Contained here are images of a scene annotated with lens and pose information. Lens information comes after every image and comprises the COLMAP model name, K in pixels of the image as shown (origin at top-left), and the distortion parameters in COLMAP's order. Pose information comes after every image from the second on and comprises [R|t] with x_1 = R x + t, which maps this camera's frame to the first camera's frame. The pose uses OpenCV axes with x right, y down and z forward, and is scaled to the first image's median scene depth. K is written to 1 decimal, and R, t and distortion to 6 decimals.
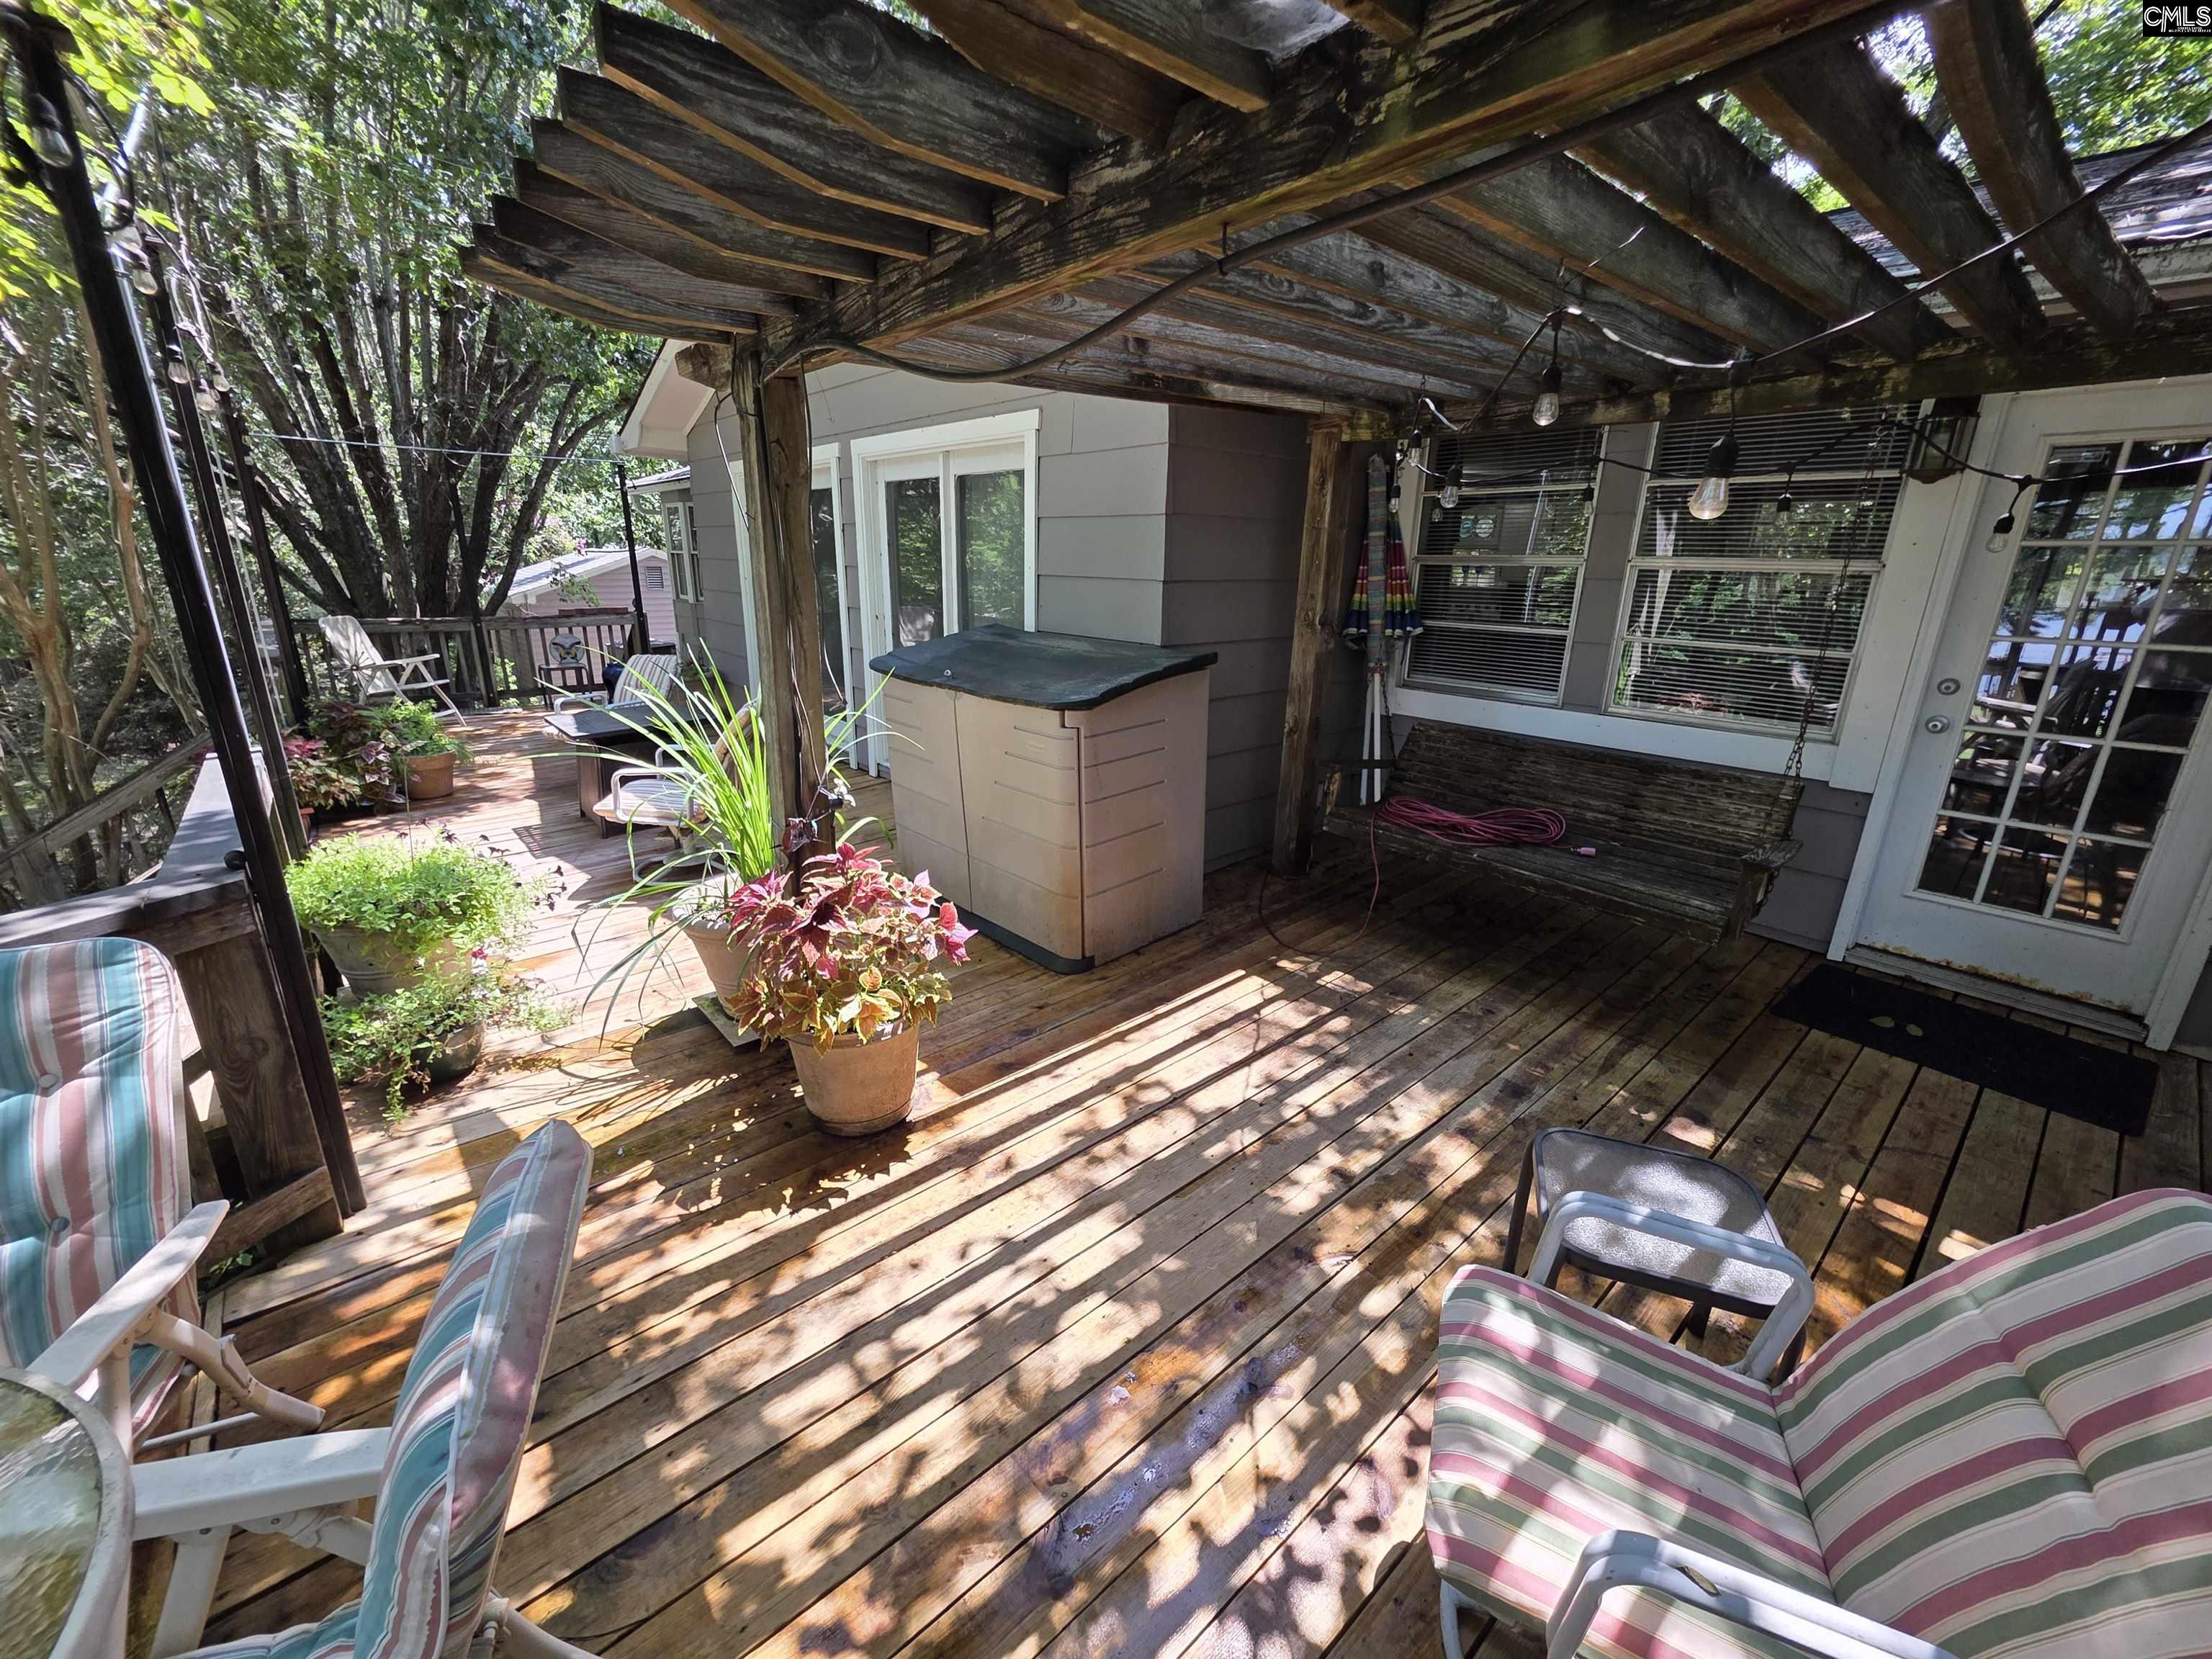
lens RADIAL K [[884.4, 0, 1104.6], [0, 884.4, 828.6], [0, 0, 1]] dist [0.002431, -0.000092]
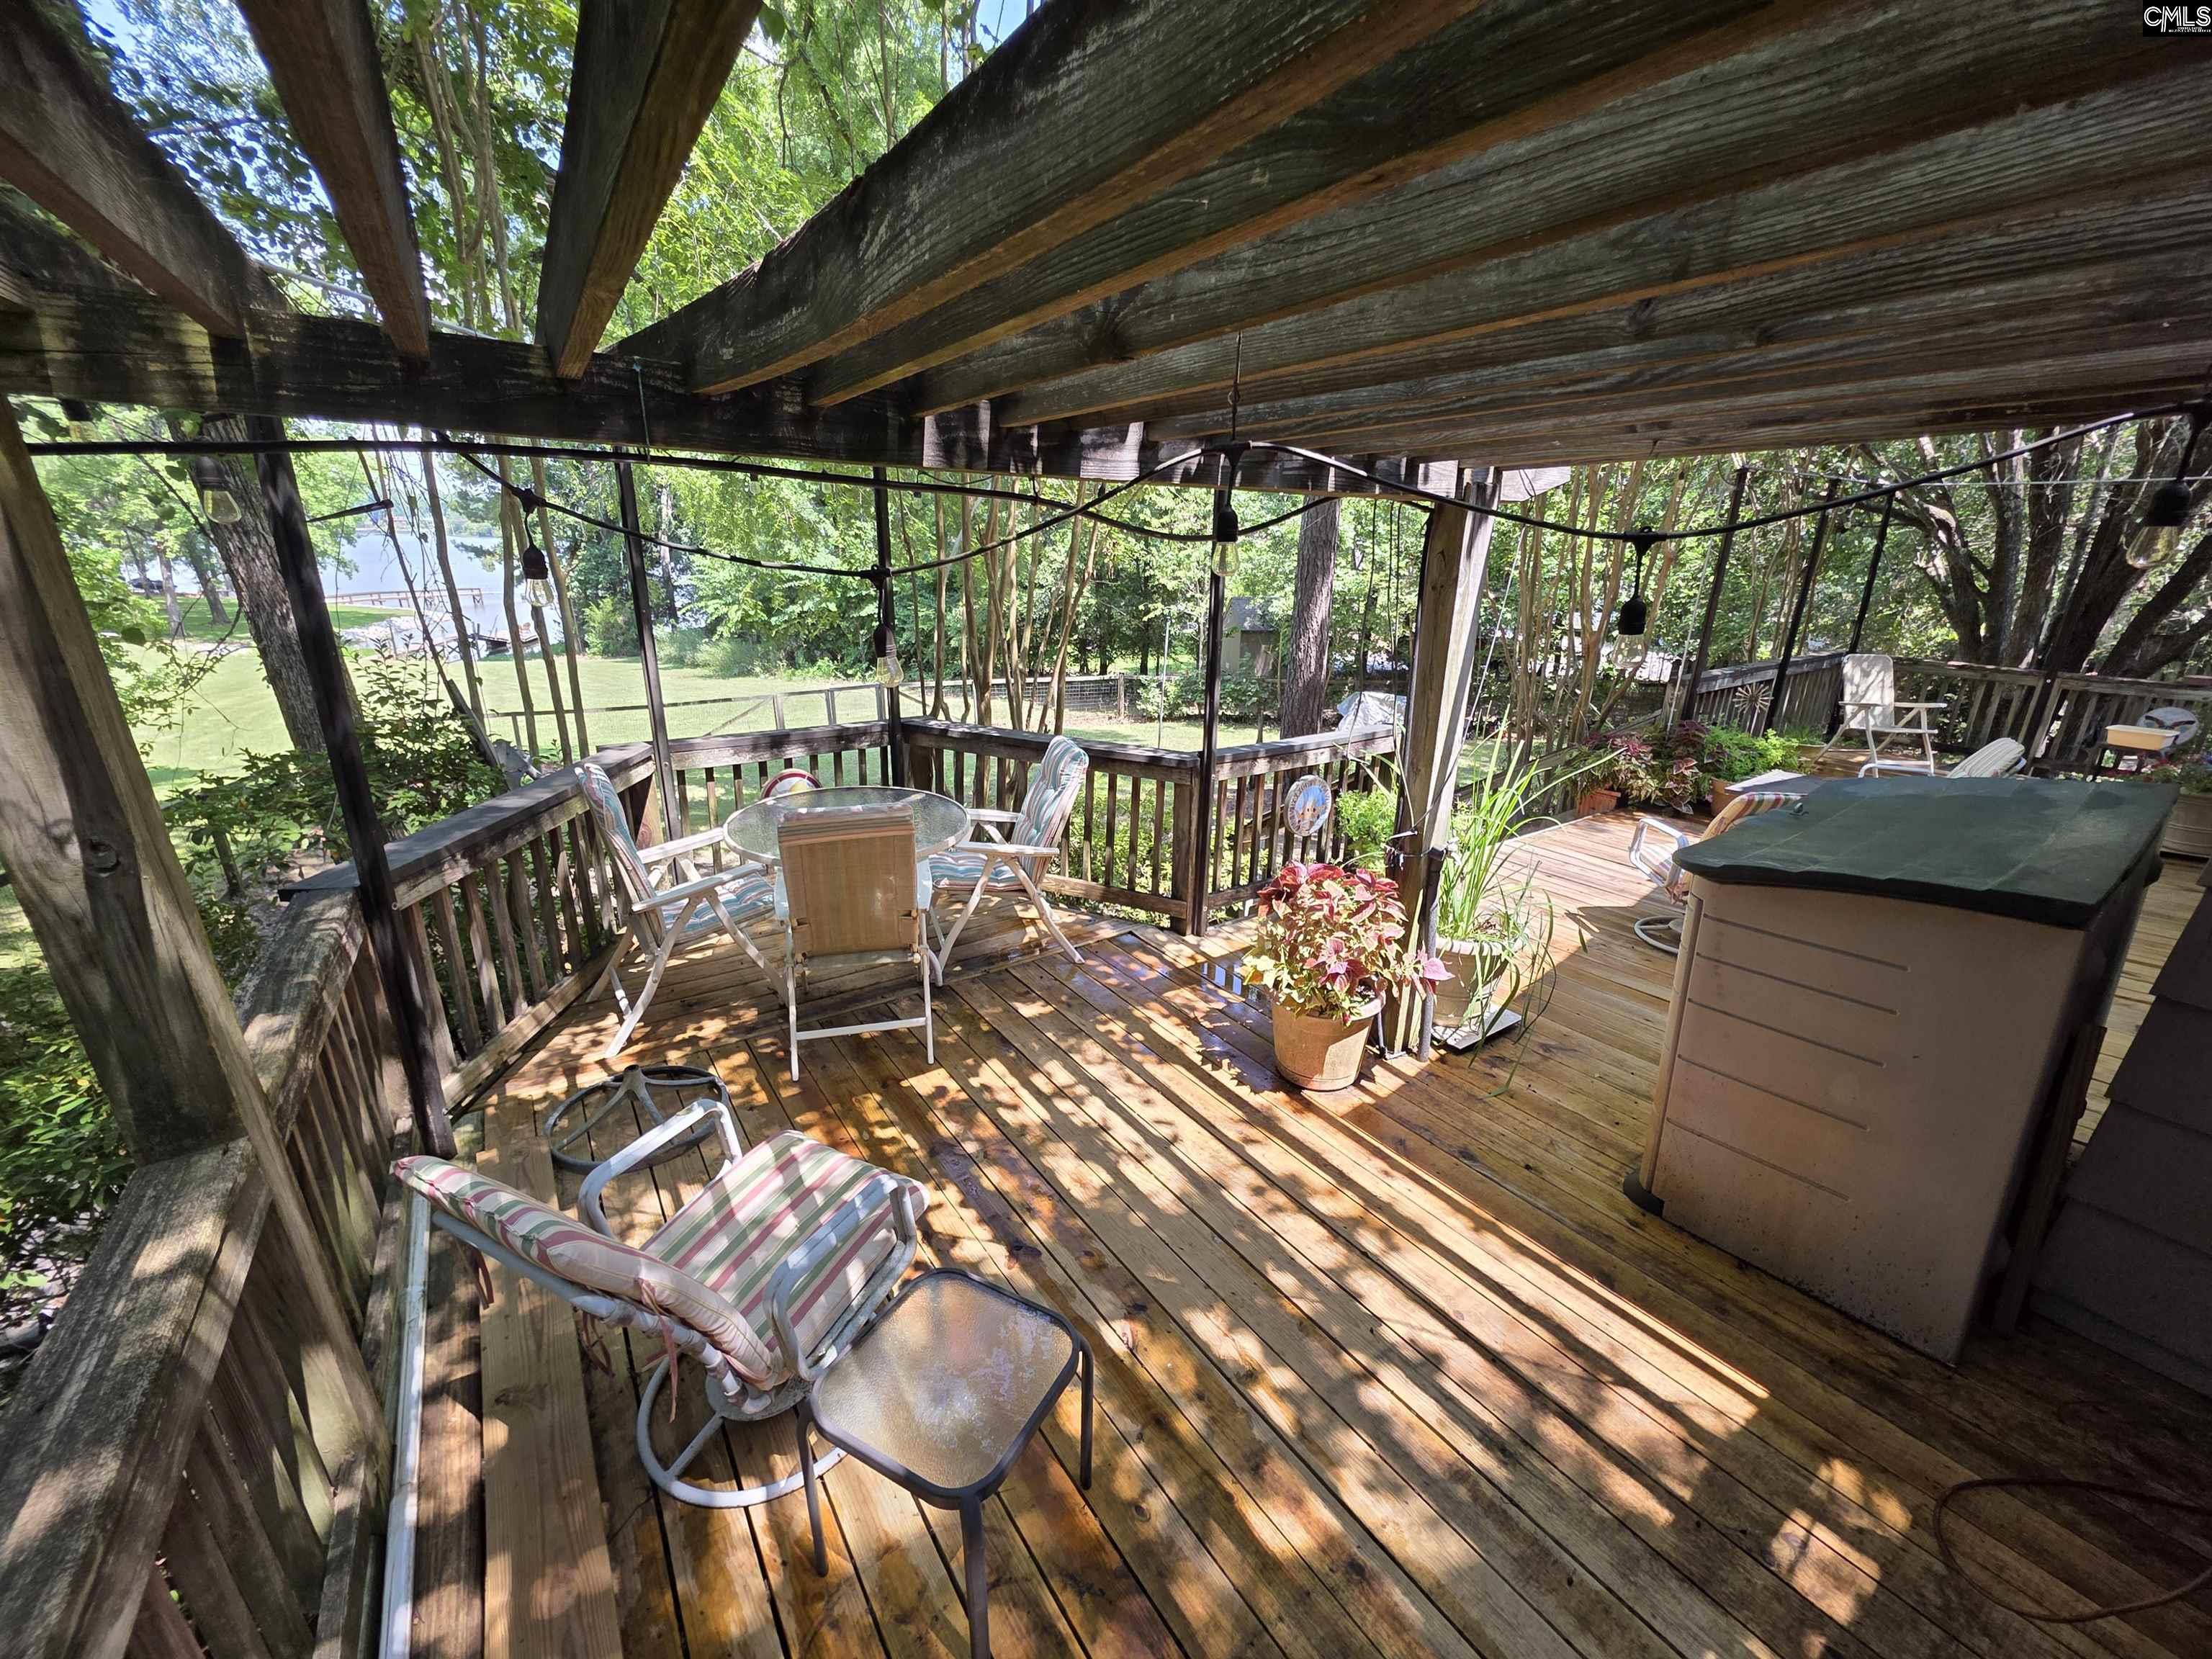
lens RADIAL K [[884.4, 0, 1103.1], [0, 884.4, 830.4], [0, 0, 1]] dist [0.002431, -0.000092]
pose [[-0.113994, 0.293880, -0.949020, 0.999365], [-0.305294, 0.898664, 0.314958, -0.344511], [0.945410, 0.325634, -0.012723, 0.725100]]
